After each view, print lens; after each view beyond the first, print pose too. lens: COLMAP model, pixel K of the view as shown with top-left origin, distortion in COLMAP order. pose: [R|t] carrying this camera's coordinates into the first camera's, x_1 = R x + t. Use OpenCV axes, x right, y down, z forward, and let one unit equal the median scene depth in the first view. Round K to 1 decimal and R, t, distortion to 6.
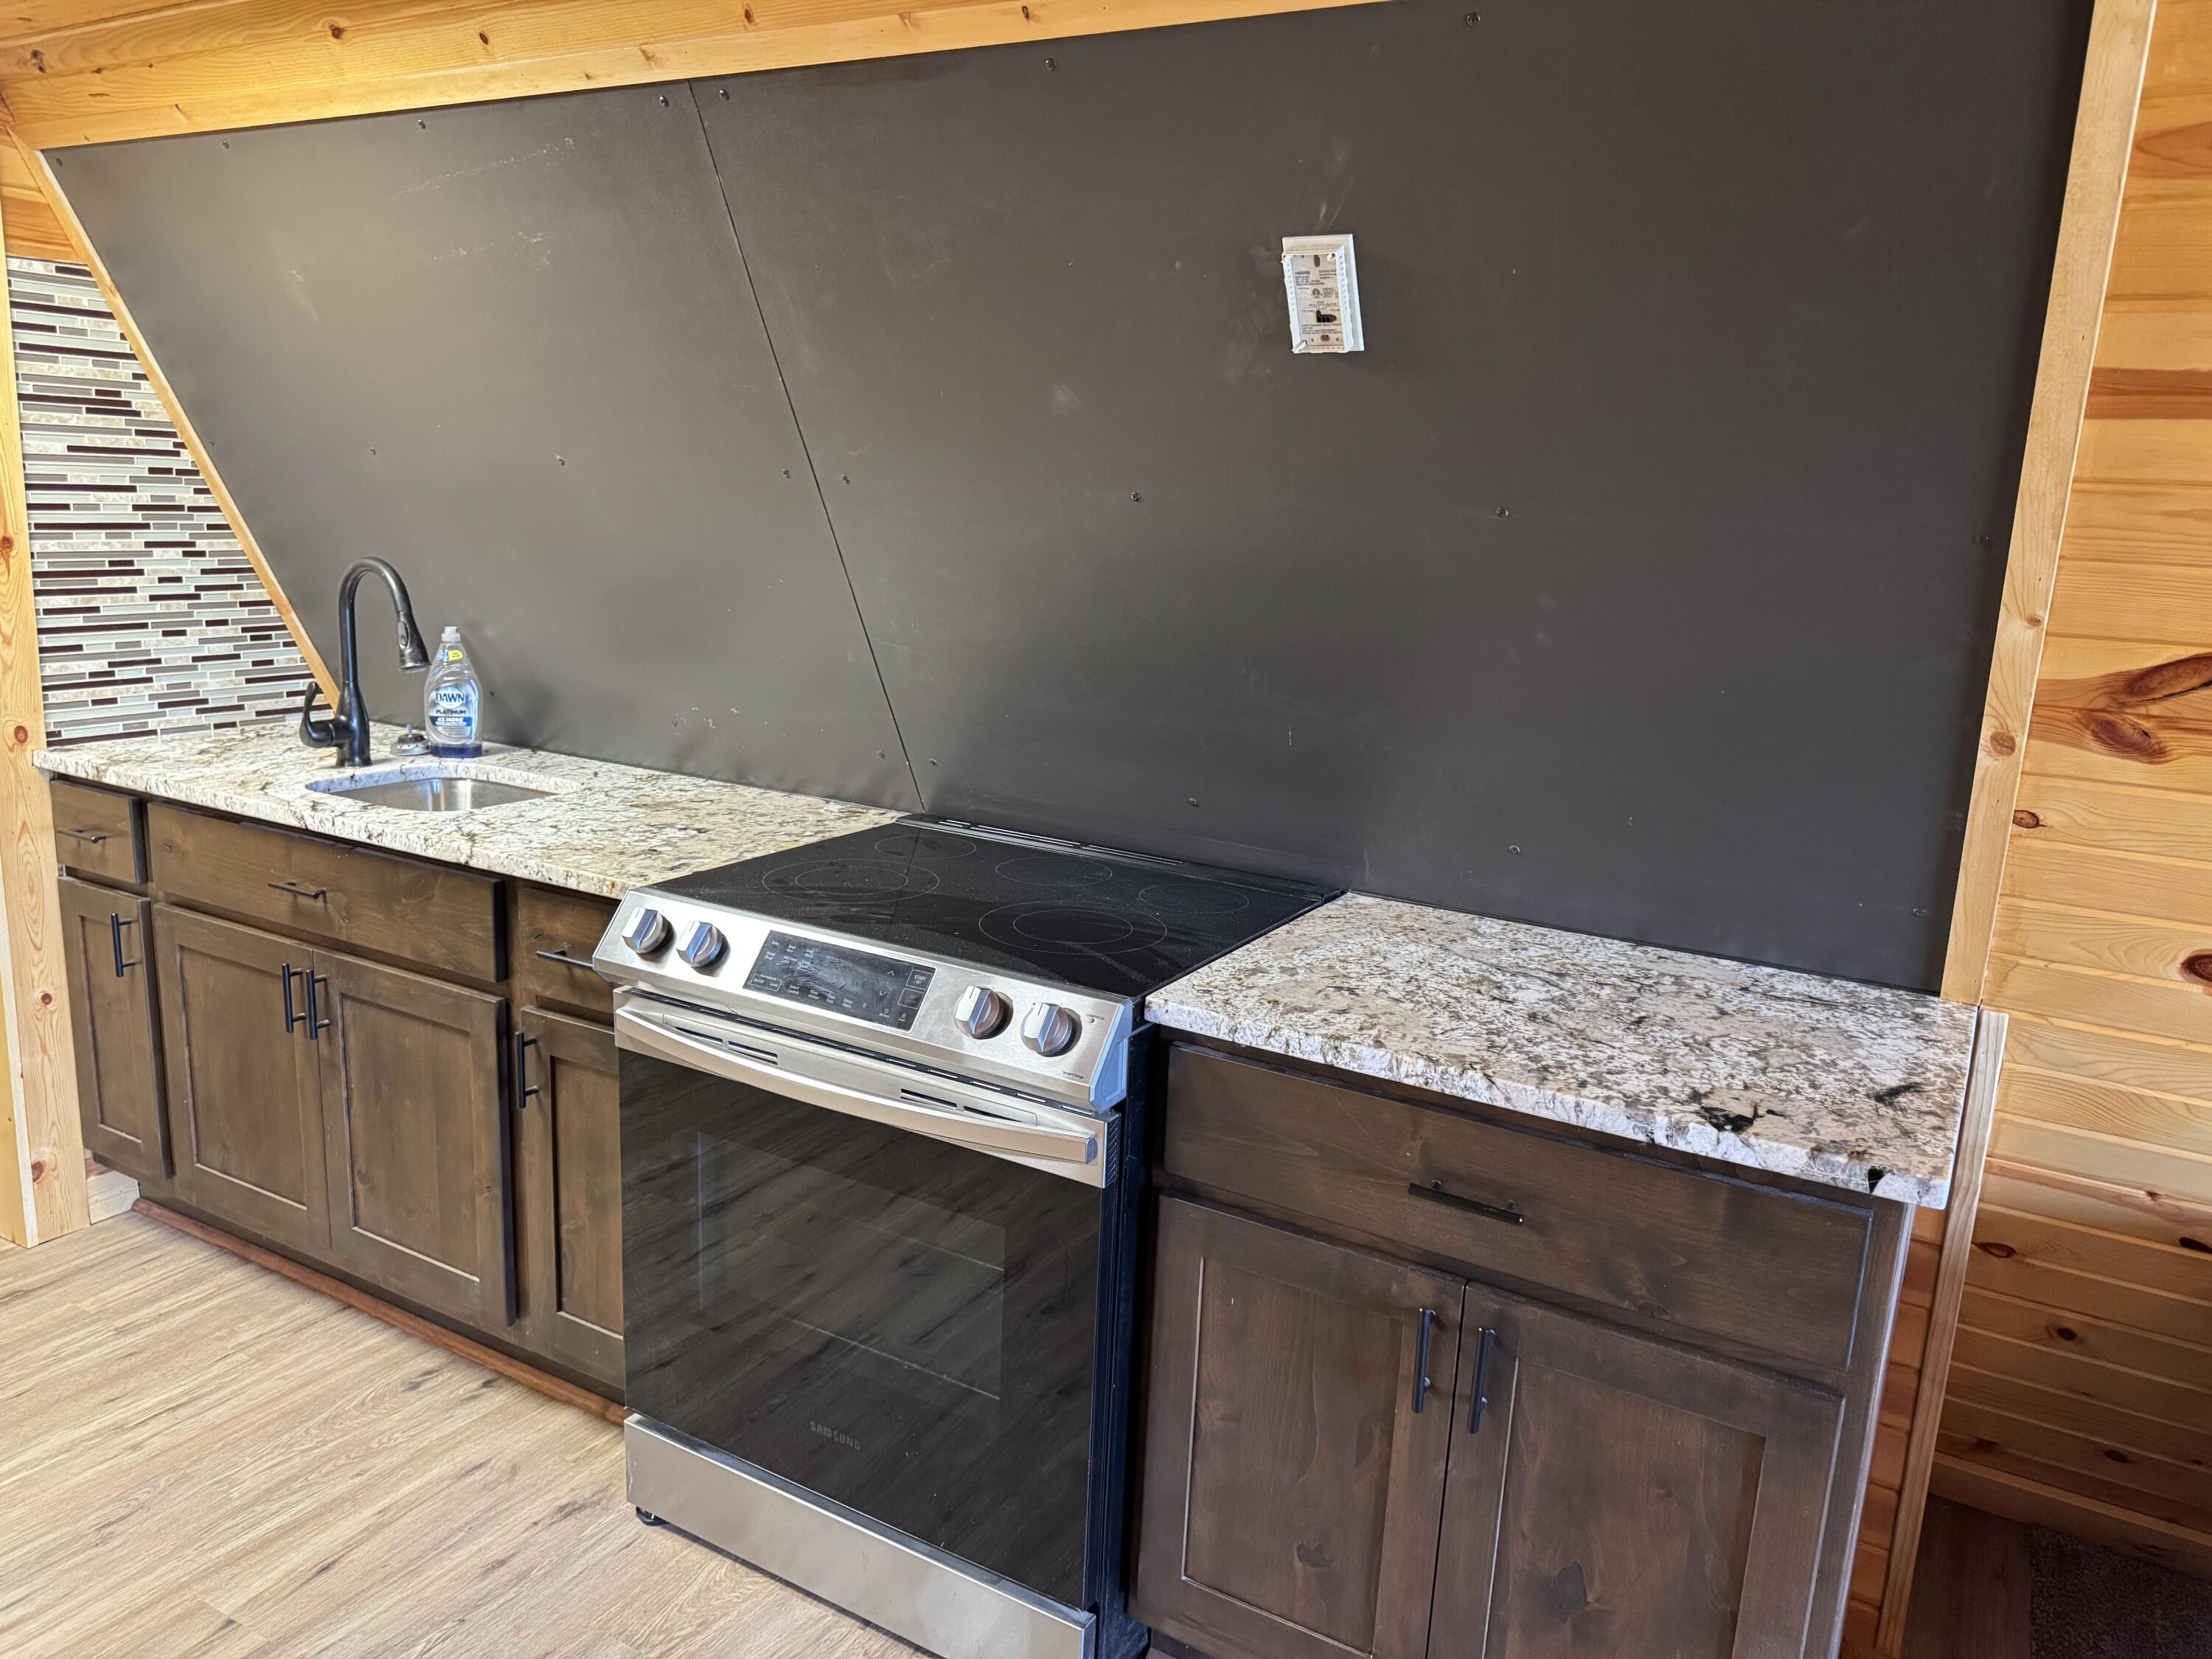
lens RADIAL K [[1582.3, 0, 1107.2], [0, 1582.3, 837.8], [0, 0, 1]] dist [0.037771, -0.046152]
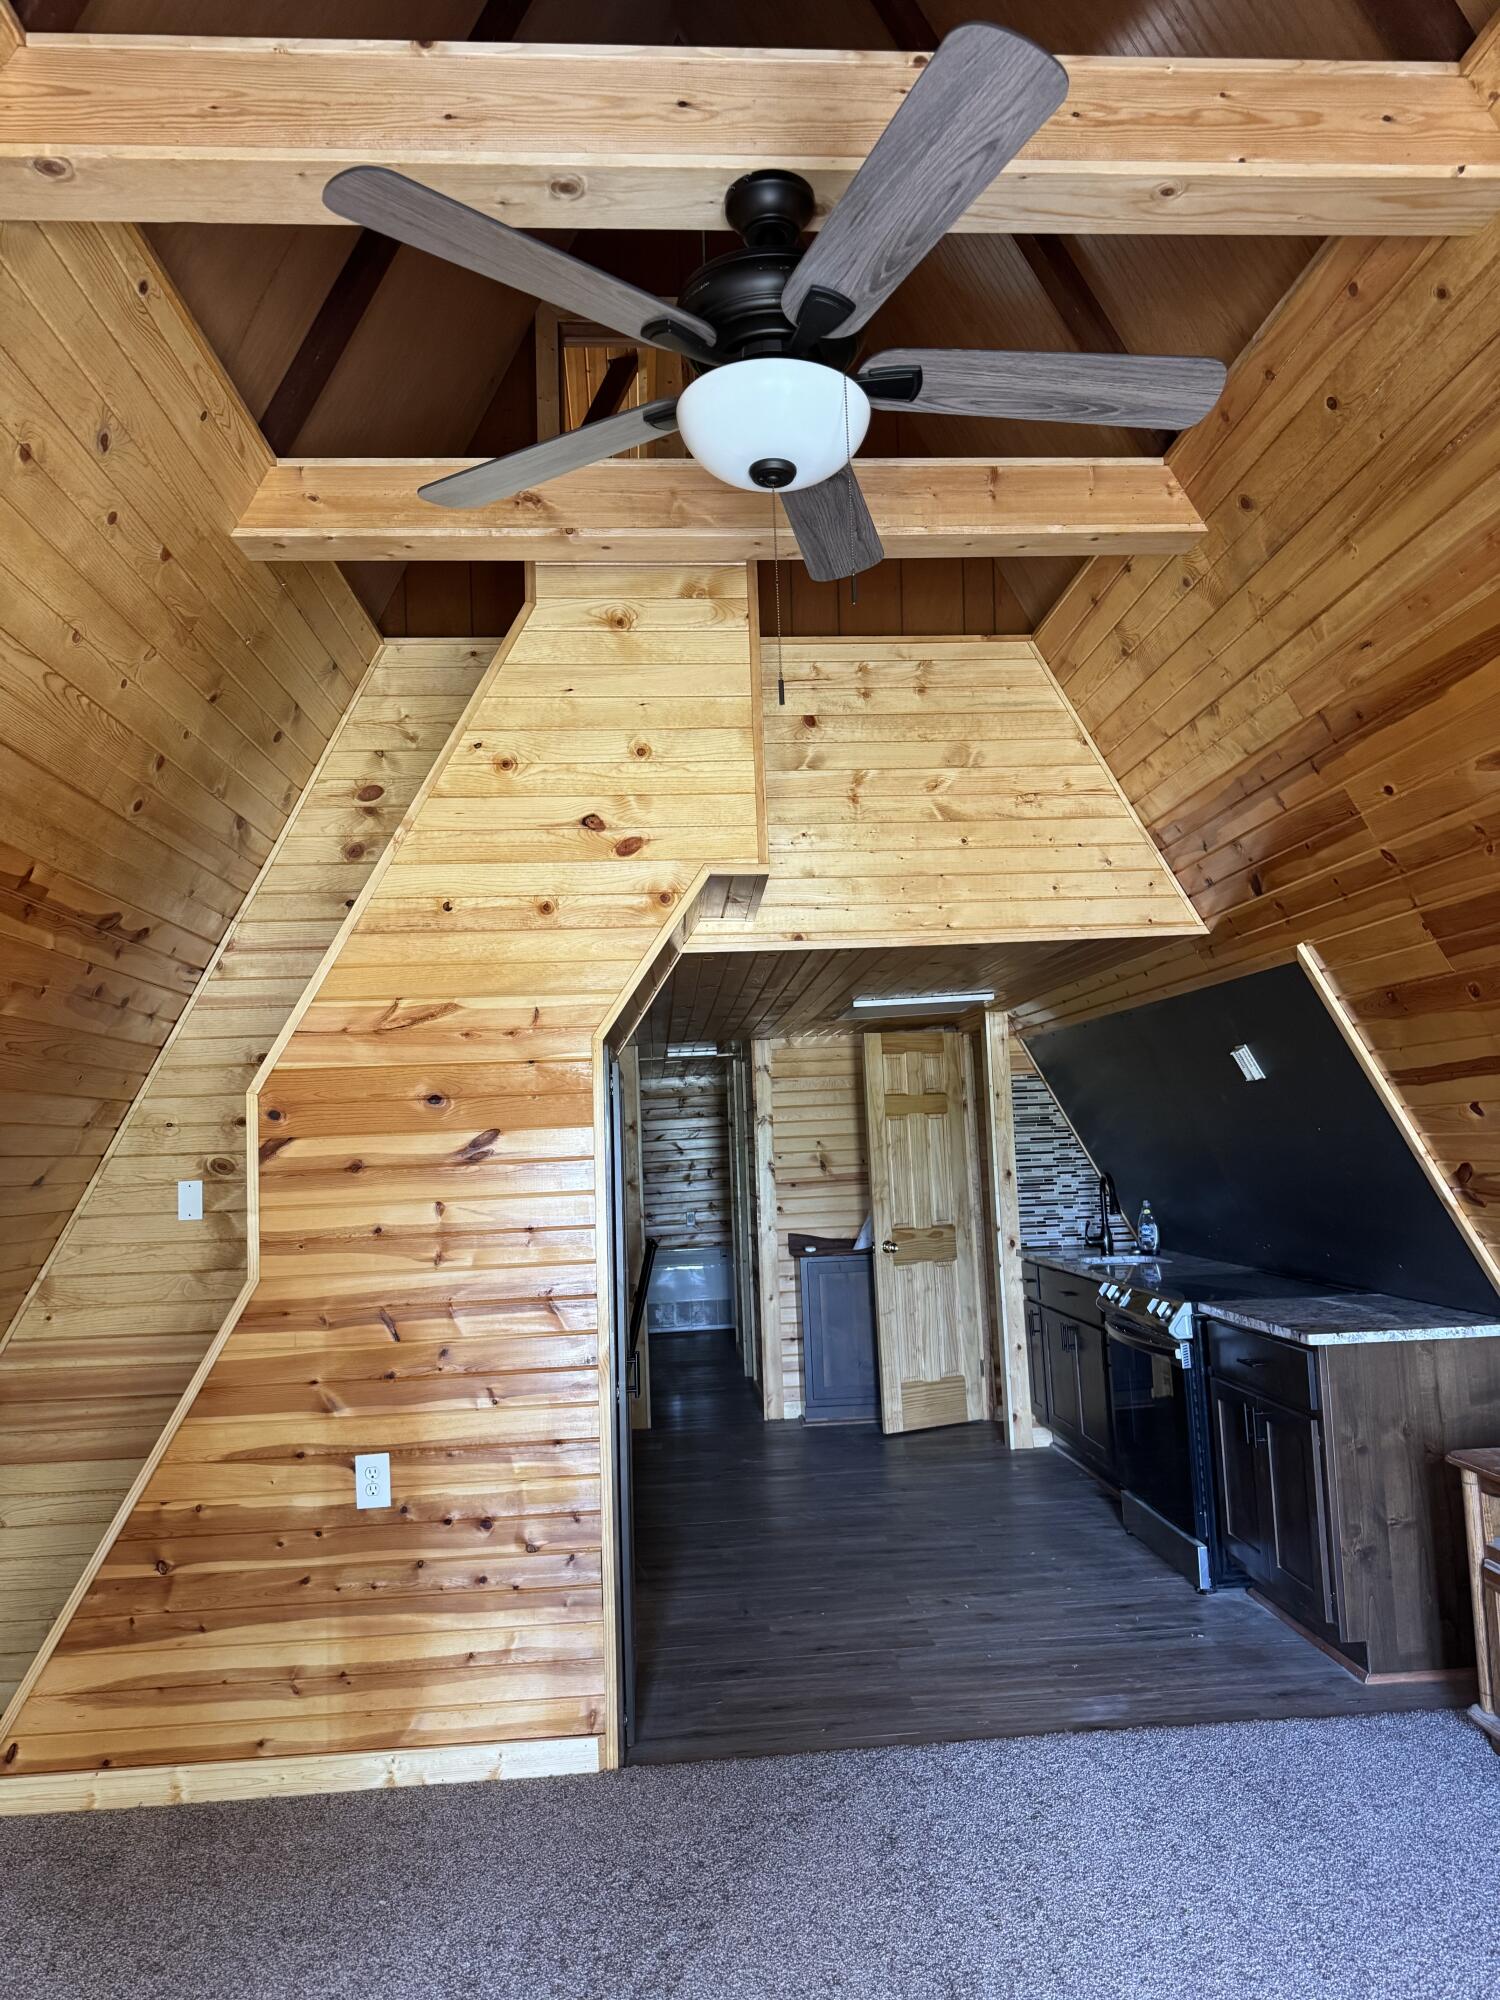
lens RADIAL K [[1430.6, 0, 757.0], [0, 1430.6, 1008.5], [0, 0, 1]] dist [0.037771, -0.046152]
pose [[0.560942, -0.143550, -0.815315, 1.114401], [-0.116148, 0.961464, -0.249192, 0.207677], [0.819667, 0.234479, 0.522652, -0.728080]]
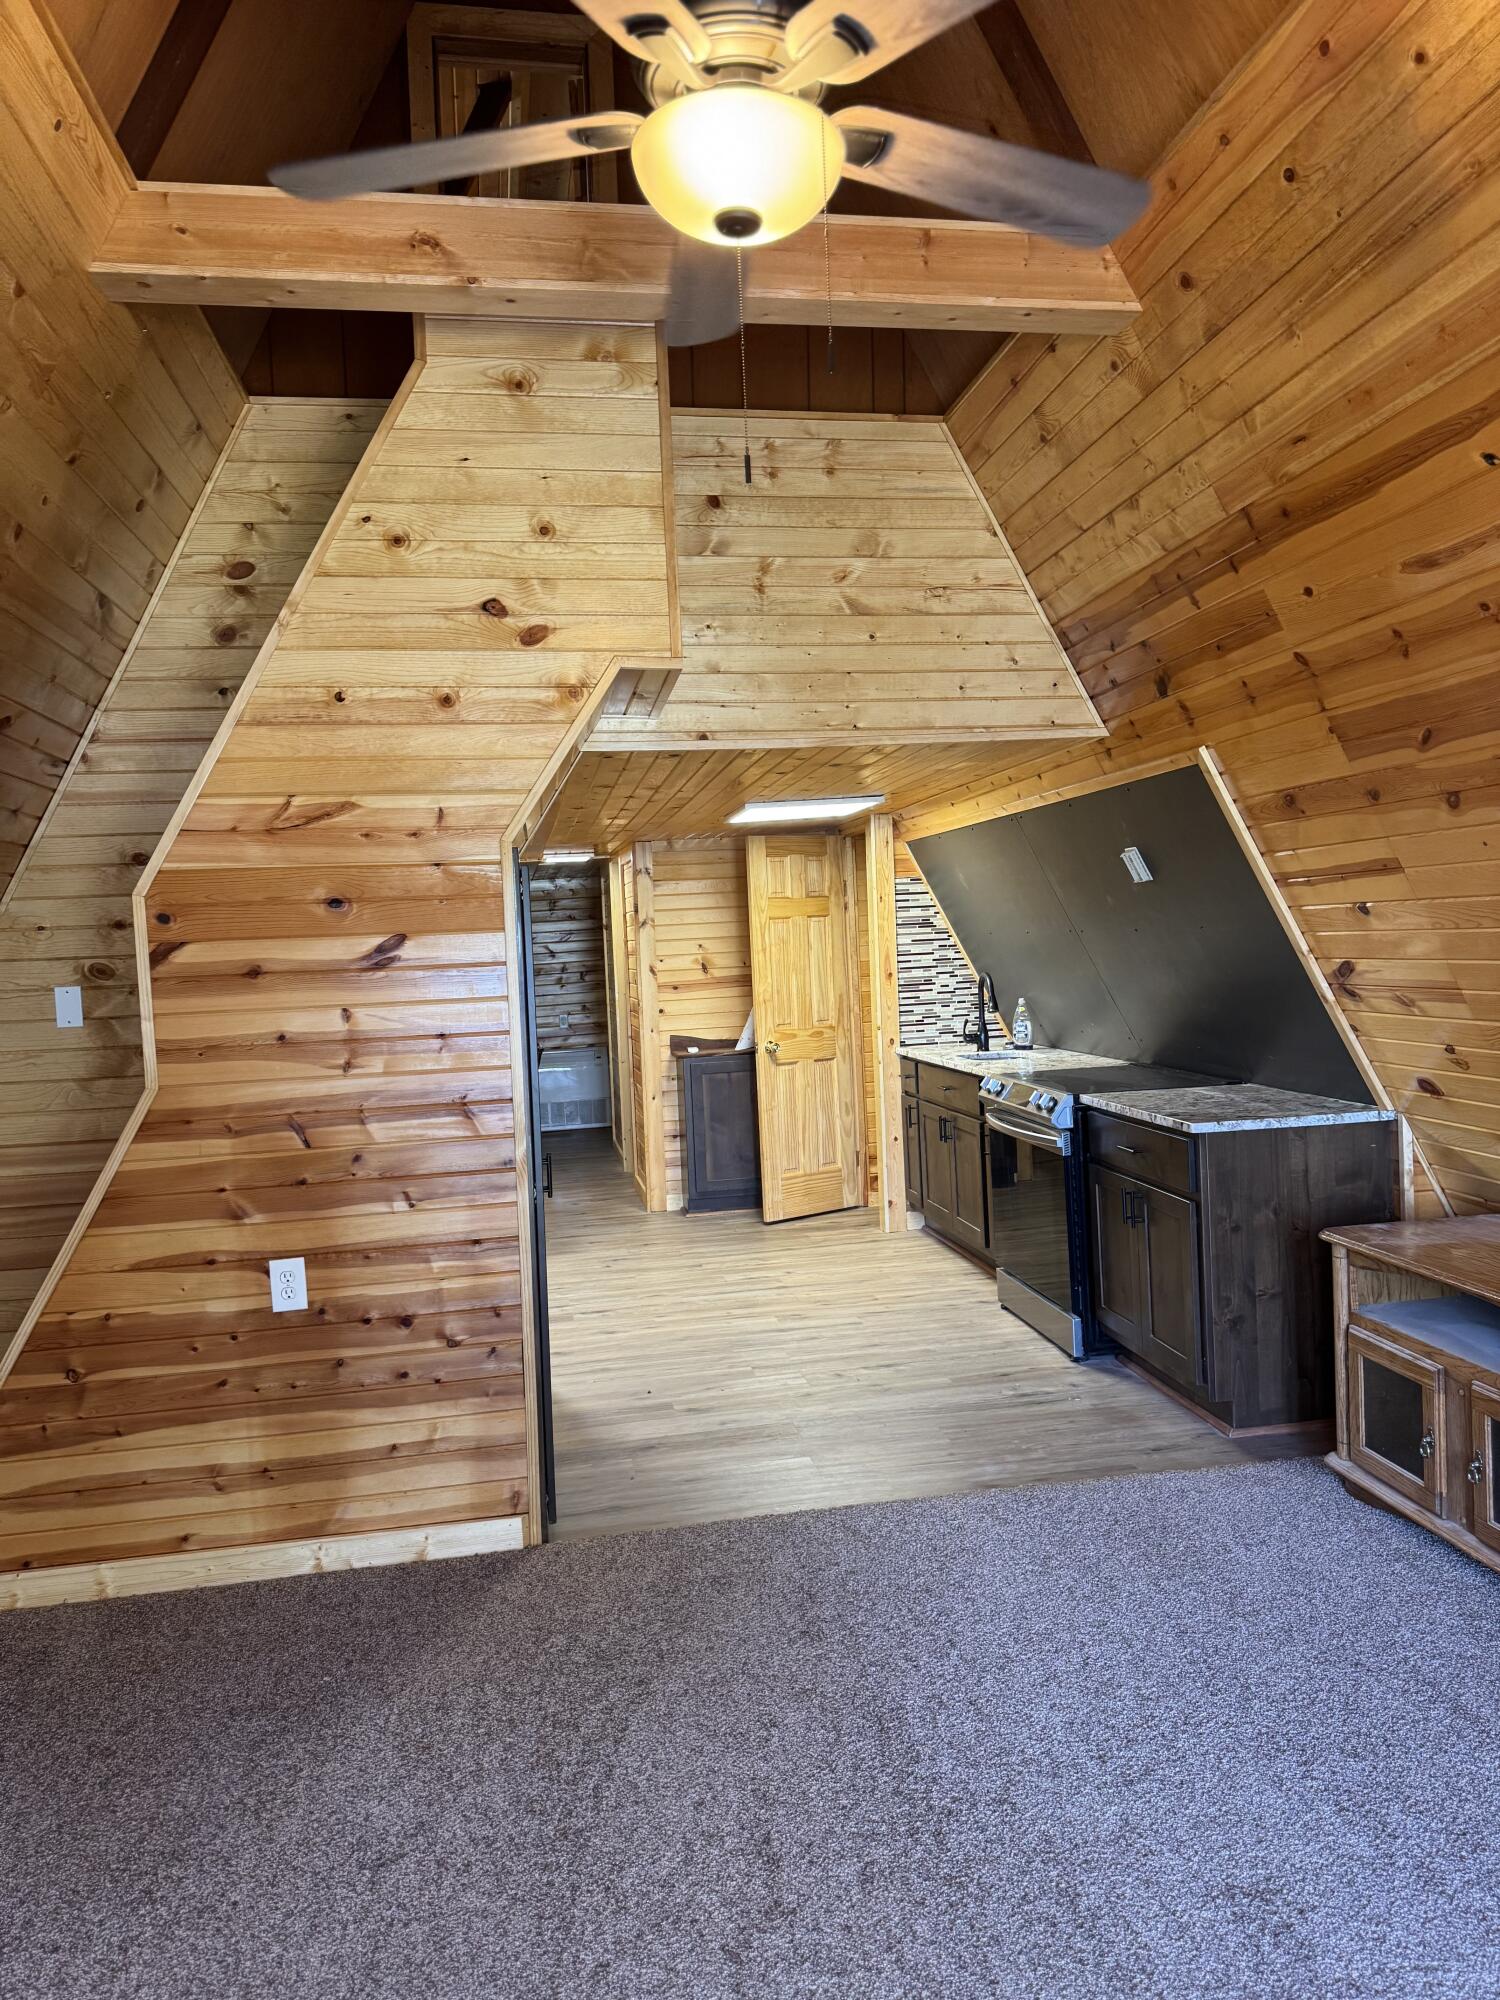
lens RADIAL K [[1430.6, 0, 762.4], [0, 1430.6, 1005.5], [0, 0, 1]] dist [0.037771, -0.046152]
pose [[0.643515, -0.036448, -0.764565, 1.076479], [-0.094983, 0.987343, -0.127012, 0.209672], [0.759518, 0.154355, 0.631908, -0.760109]]
